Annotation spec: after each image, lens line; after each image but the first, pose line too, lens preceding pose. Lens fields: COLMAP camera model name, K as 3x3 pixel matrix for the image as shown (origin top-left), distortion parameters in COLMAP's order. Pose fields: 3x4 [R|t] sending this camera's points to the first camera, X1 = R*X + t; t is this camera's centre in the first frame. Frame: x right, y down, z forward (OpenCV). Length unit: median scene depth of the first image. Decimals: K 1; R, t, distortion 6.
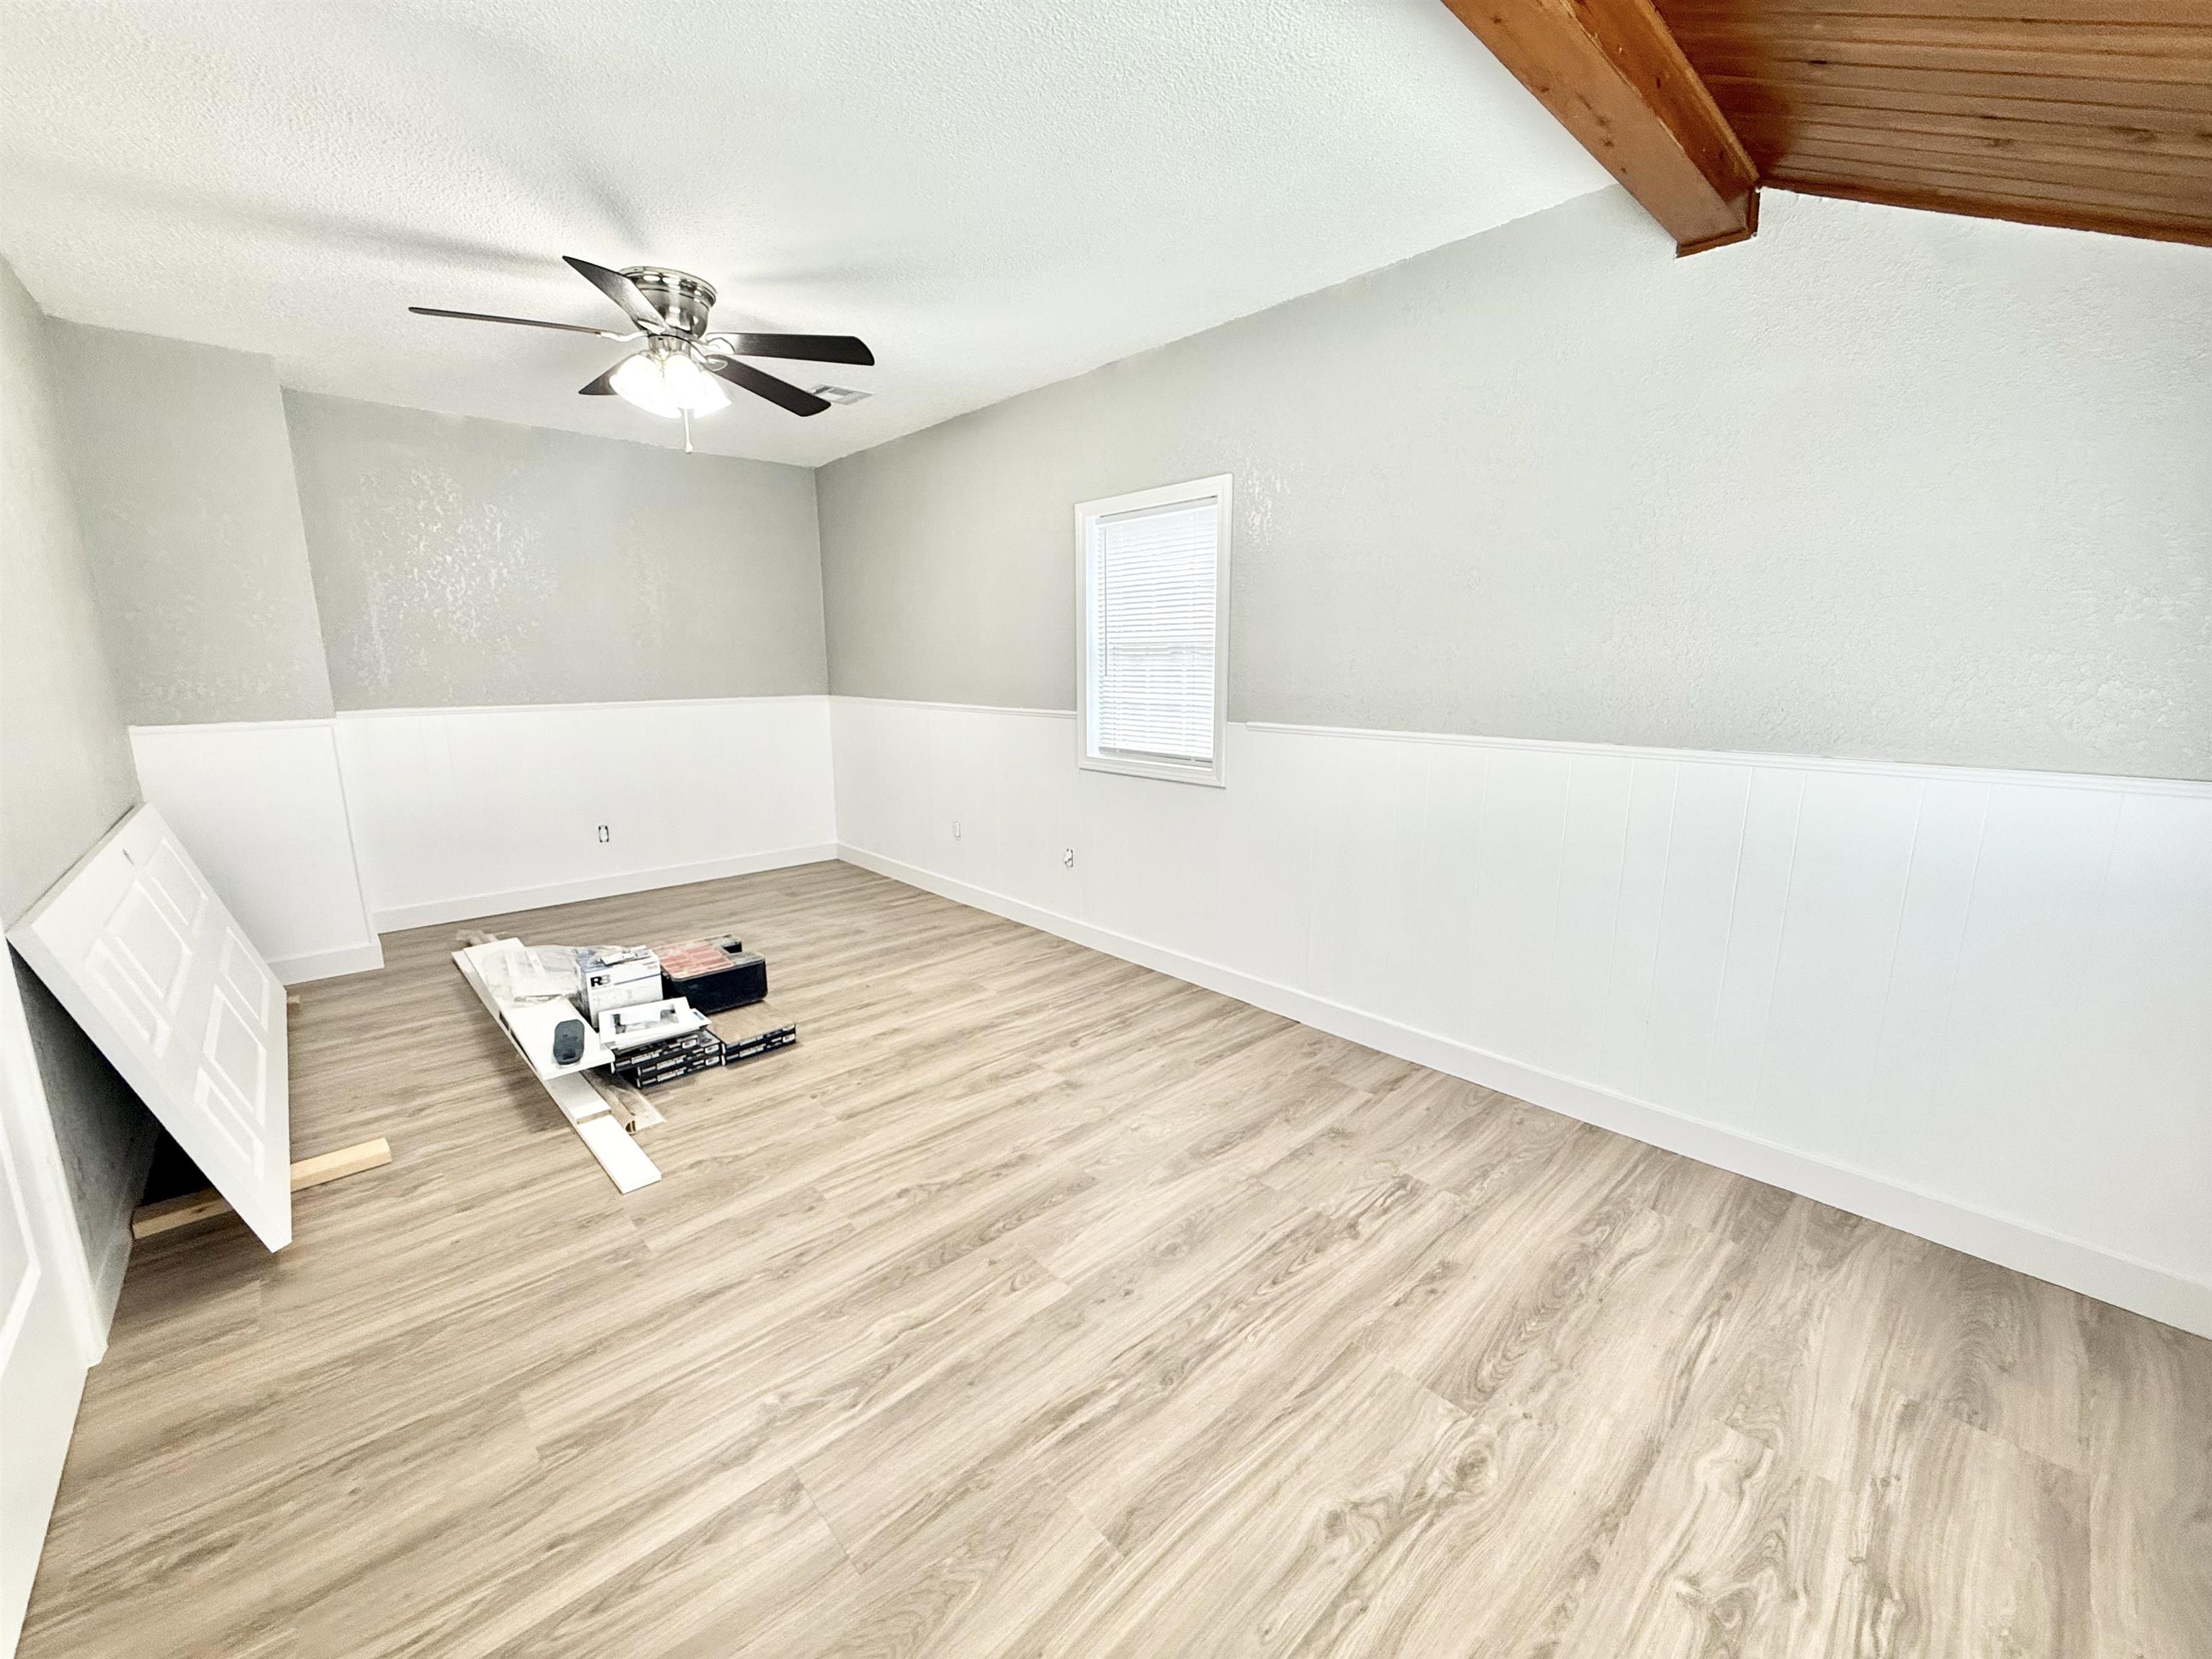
lens RADIAL K [[884.2, 0, 1104.9], [0, 884.2, 828.1], [0, 0, 1]] dist [-0.001516, -0.000020]
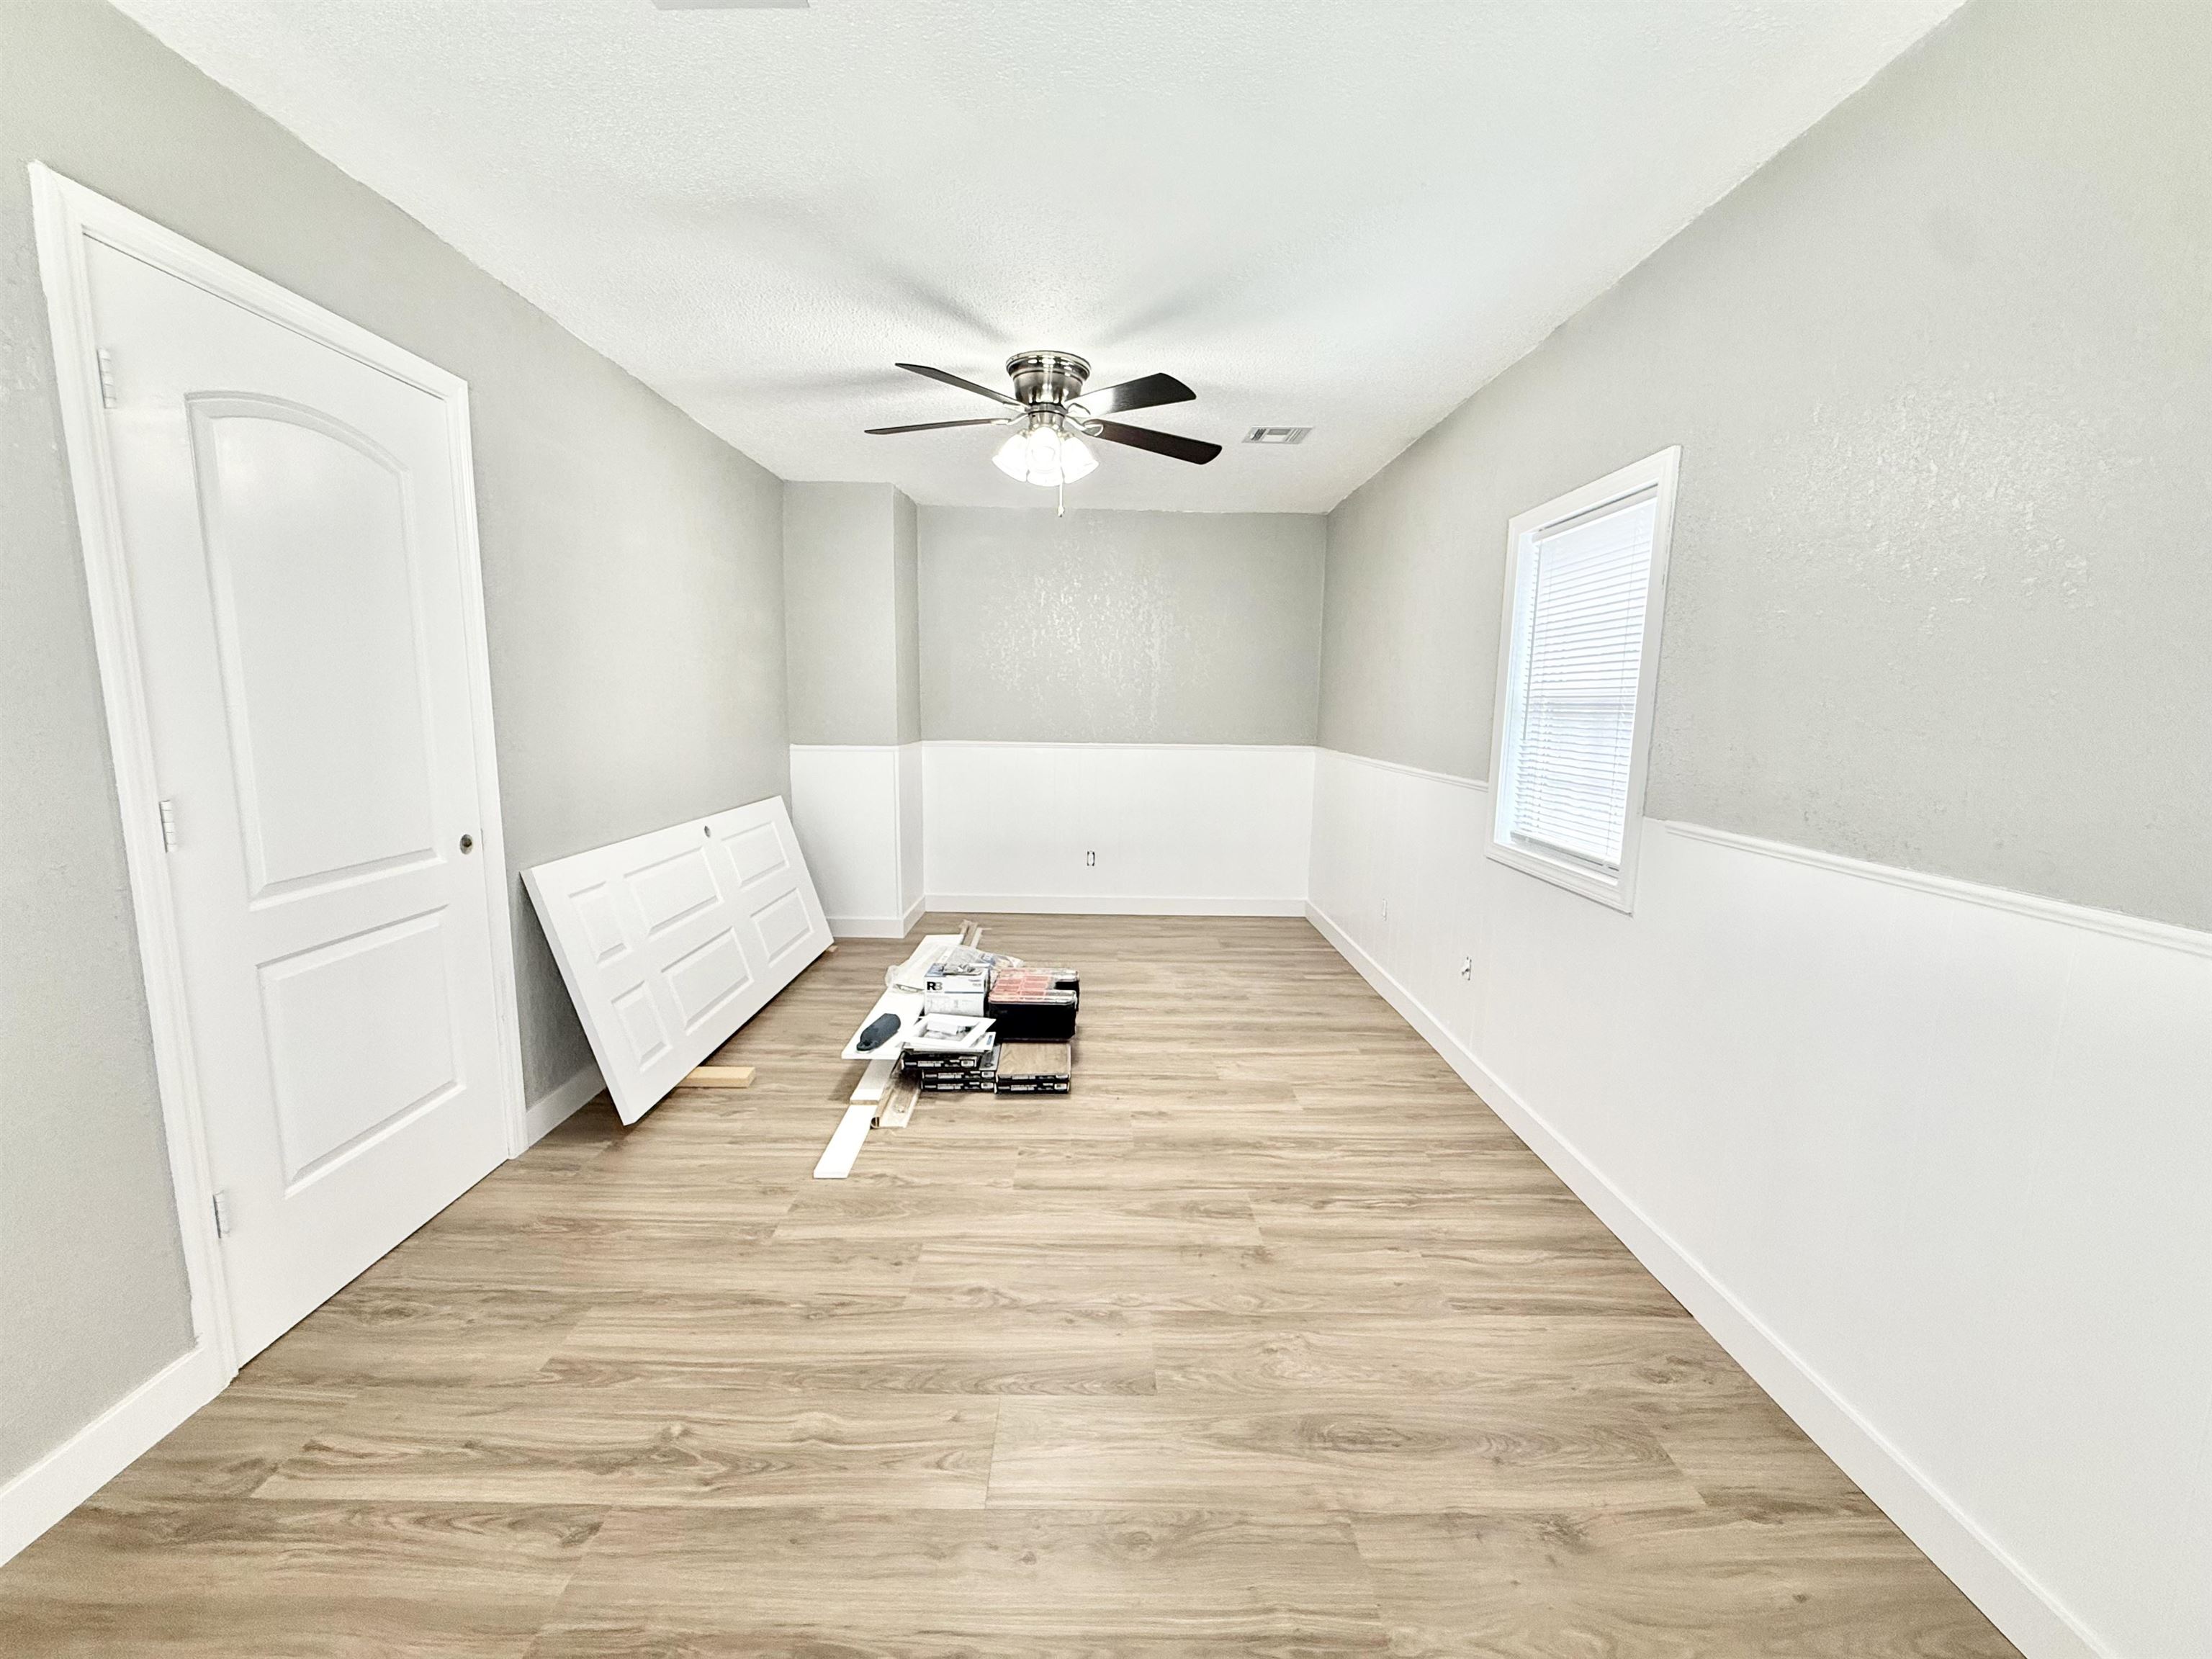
lens RADIAL K [[884.2, 0, 1102.9], [0, 884.2, 830.7], [0, 0, 1]] dist [-0.001516, -0.000020]
pose [[0.738388, 0.112227, -0.664972, 0.328986], [-0.145256, 0.989378, 0.005685, -0.064312], [0.658547, 0.092393, 0.746846, 0.279337]]
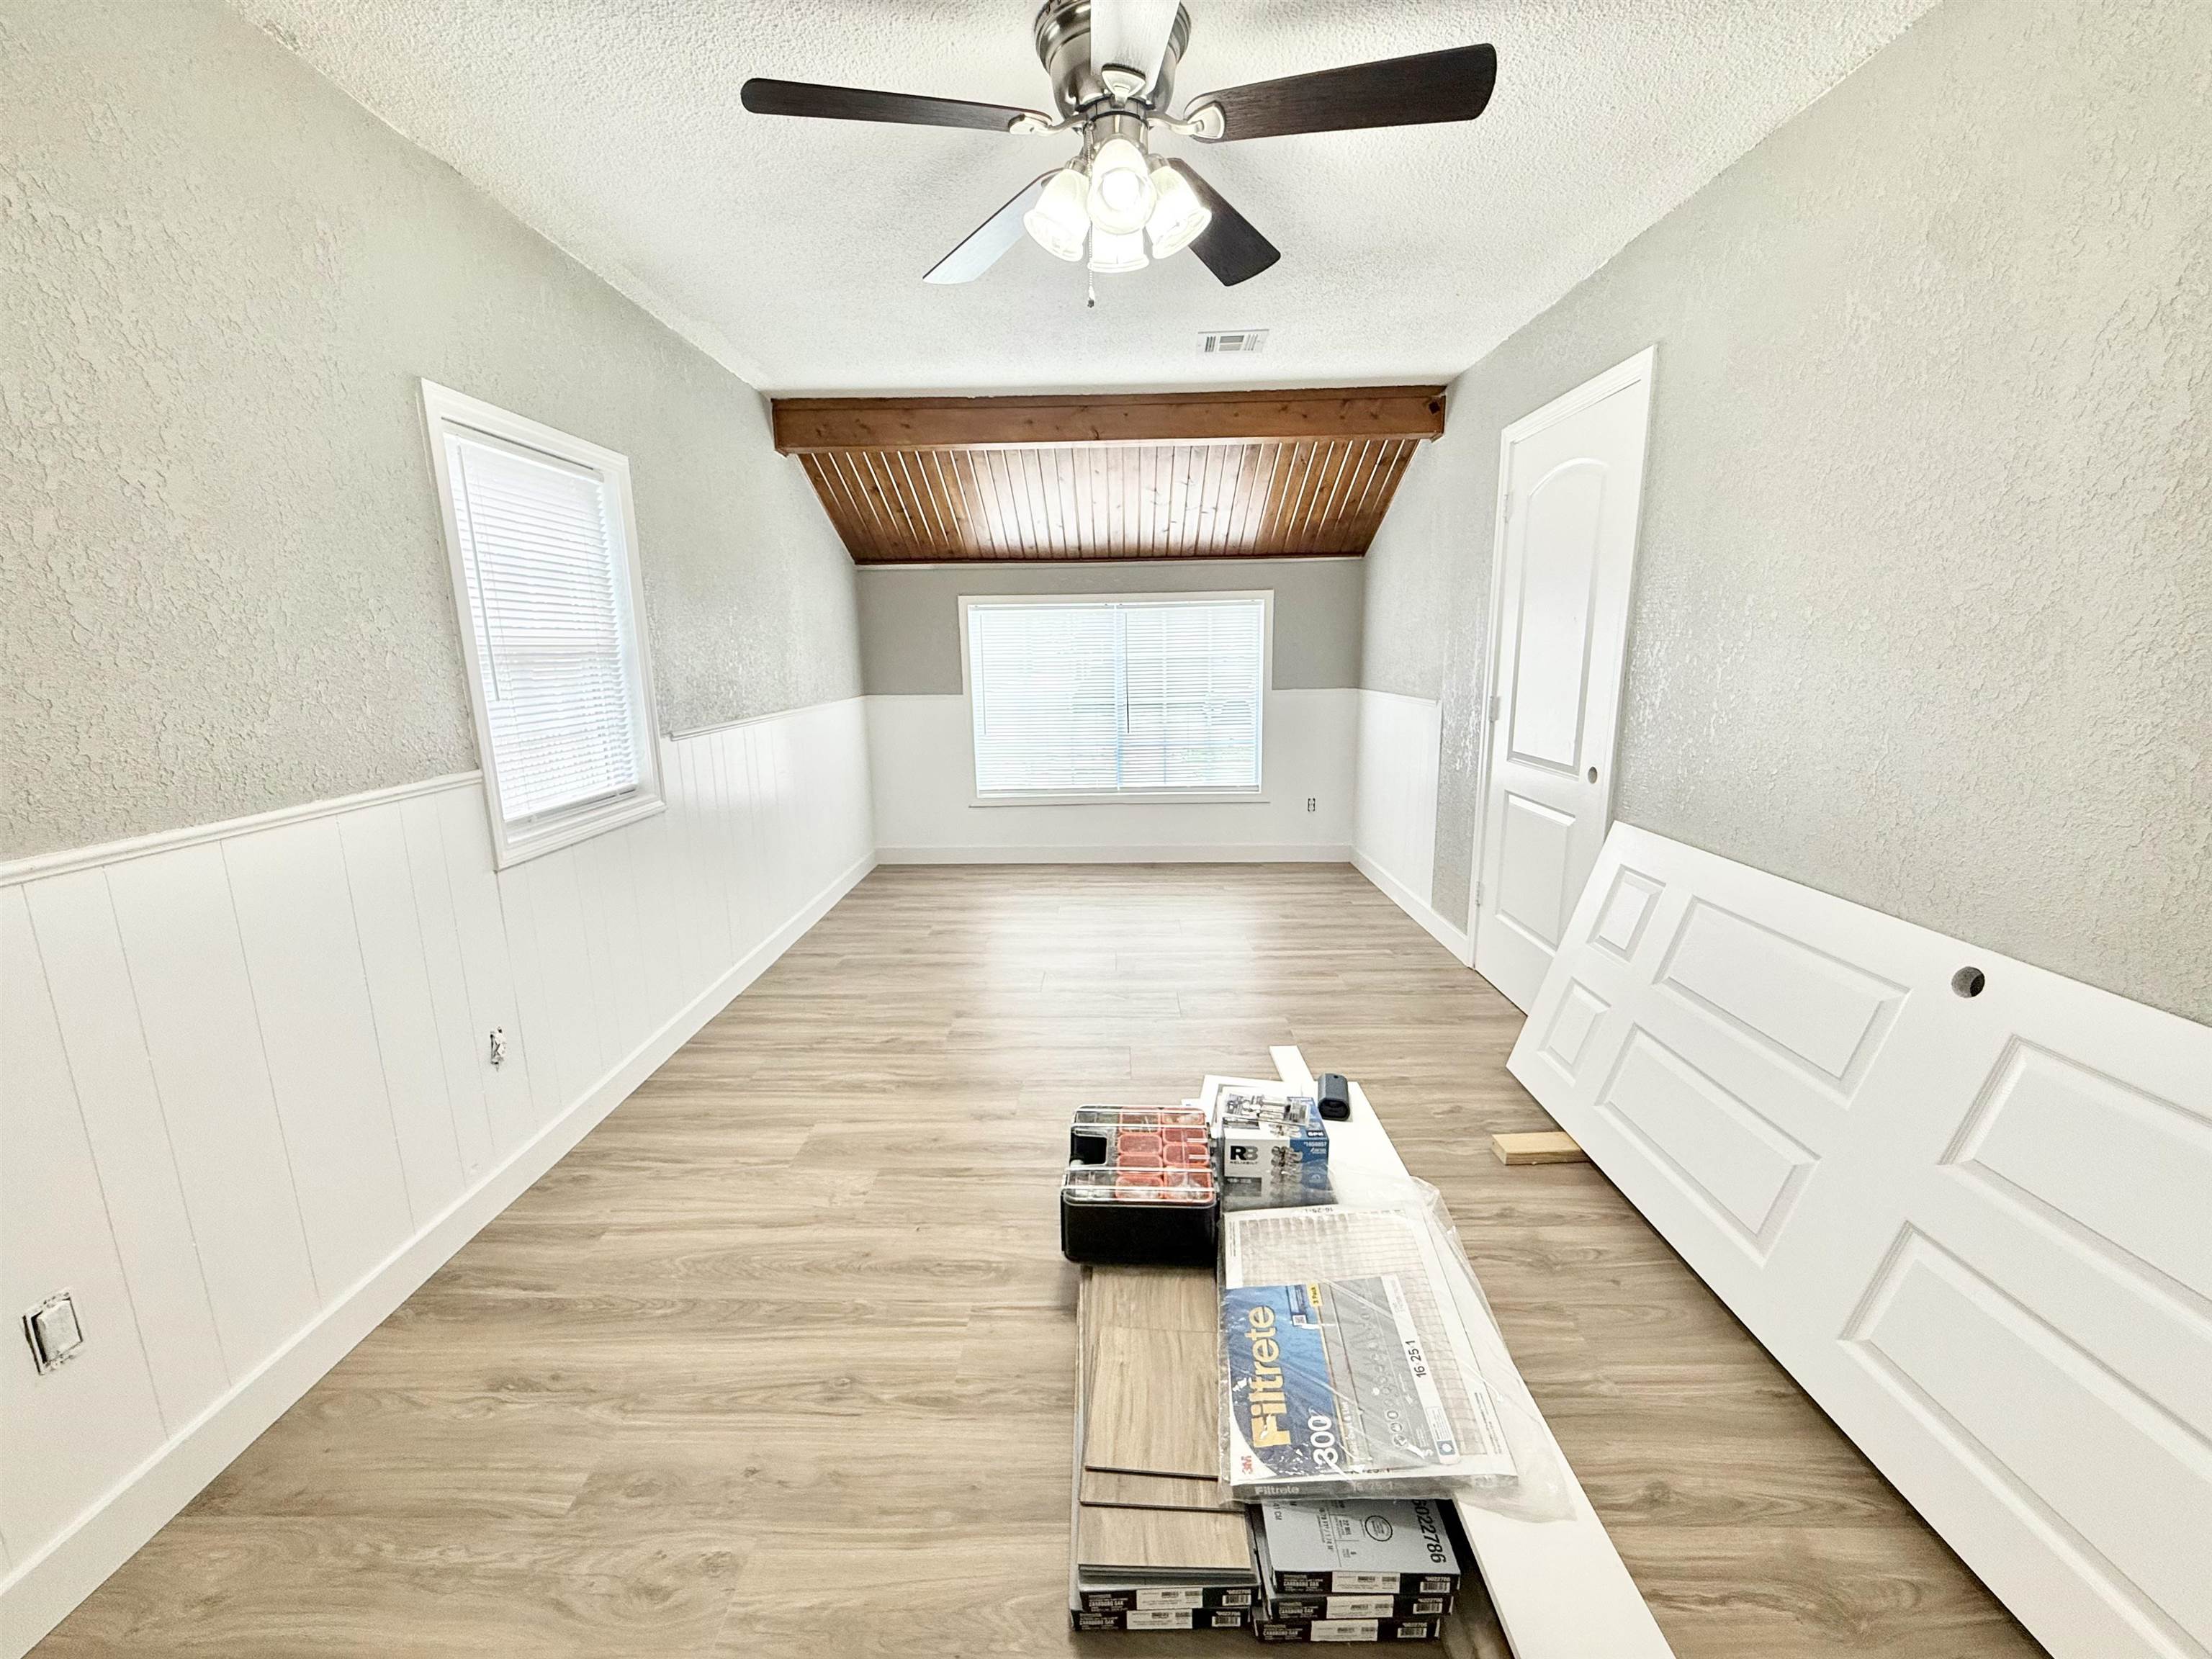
lens RADIAL K [[884.2, 0, 1111.2], [0, 884.2, 838.6], [0, 0, 1]] dist [-0.001516, -0.000020]
pose [[-0.728808, -0.124507, 0.673303, -0.942536], [0.158351, 0.926024, 0.342645, -0.301284], [-0.666156, 0.356340, -0.655177, 1.525157]]
